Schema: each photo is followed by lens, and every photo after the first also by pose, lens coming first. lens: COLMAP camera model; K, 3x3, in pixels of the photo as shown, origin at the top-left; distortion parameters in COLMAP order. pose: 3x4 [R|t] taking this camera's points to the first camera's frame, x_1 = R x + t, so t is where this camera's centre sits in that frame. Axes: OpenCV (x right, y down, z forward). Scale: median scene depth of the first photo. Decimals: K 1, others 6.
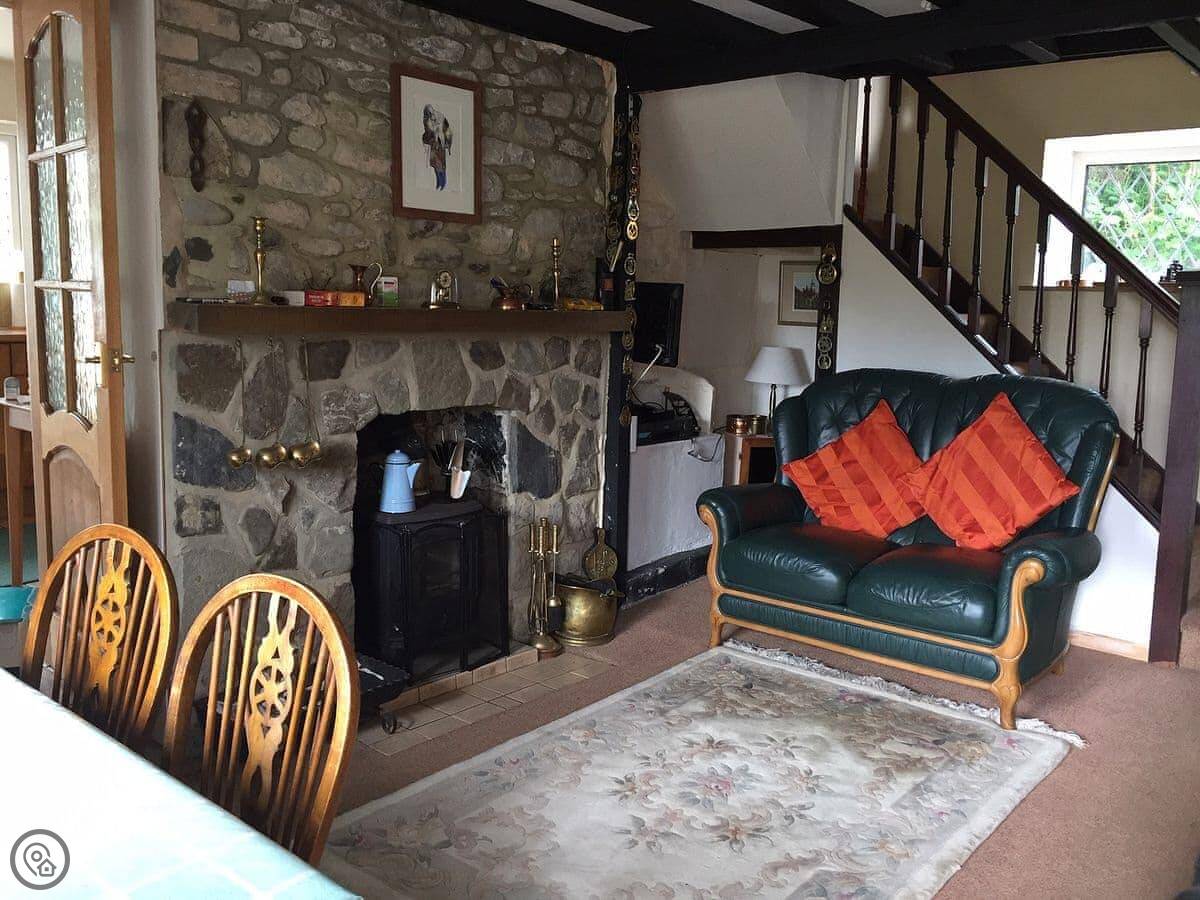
lens RADIAL K [[1078.8, 0, 600.0], [0, 1078.8, 450.0], [0, 0, 1]] dist [0.079399, -0.138589]
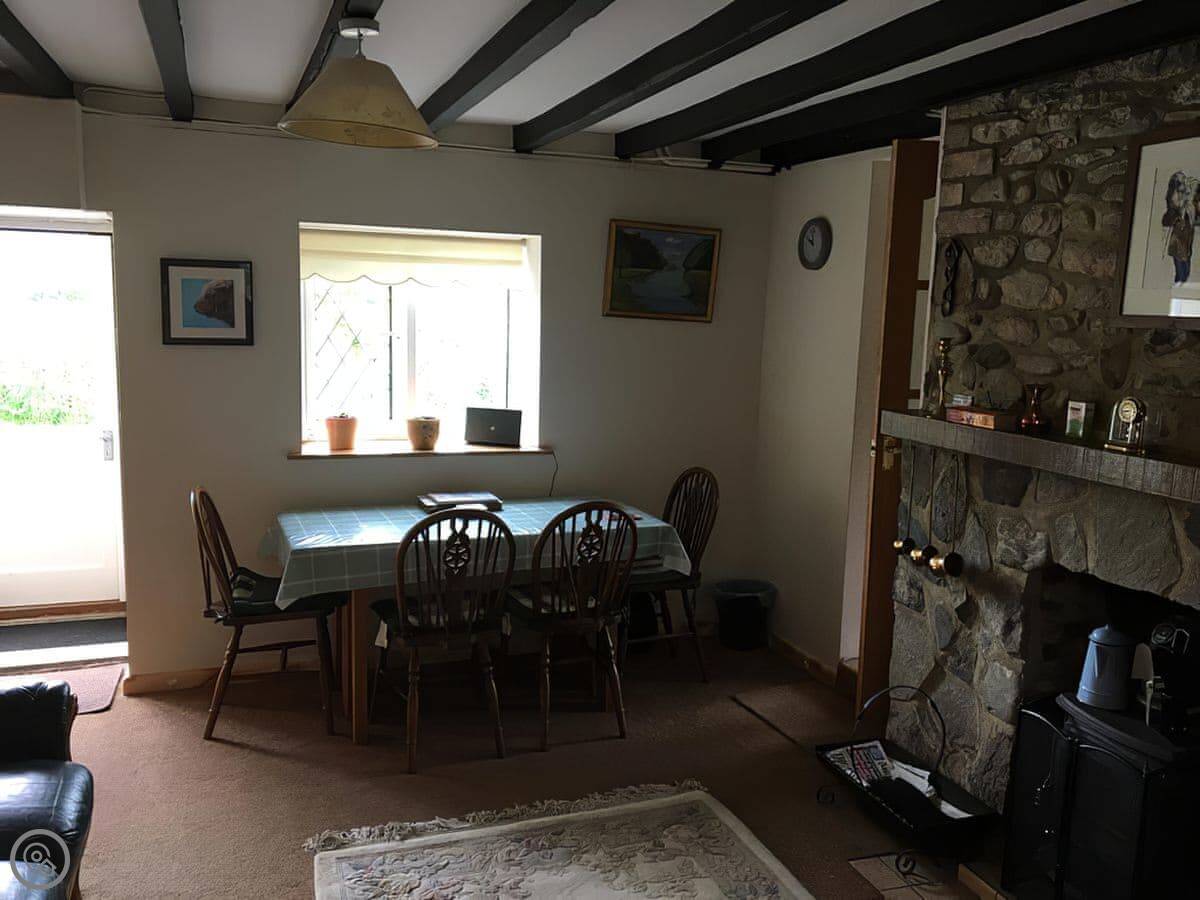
lens RADIAL K [[1008.3, 0, 600.0], [0, 1008.3, 450.0], [0, 0, 1]] dist [0.001895, -0.010819]
pose [[-0.512095, 0.075430, -0.855610, 0.658152], [-0.165464, 0.968815, 0.184442, -0.211245], [0.842841, 0.236025, -0.483644, 1.106379]]
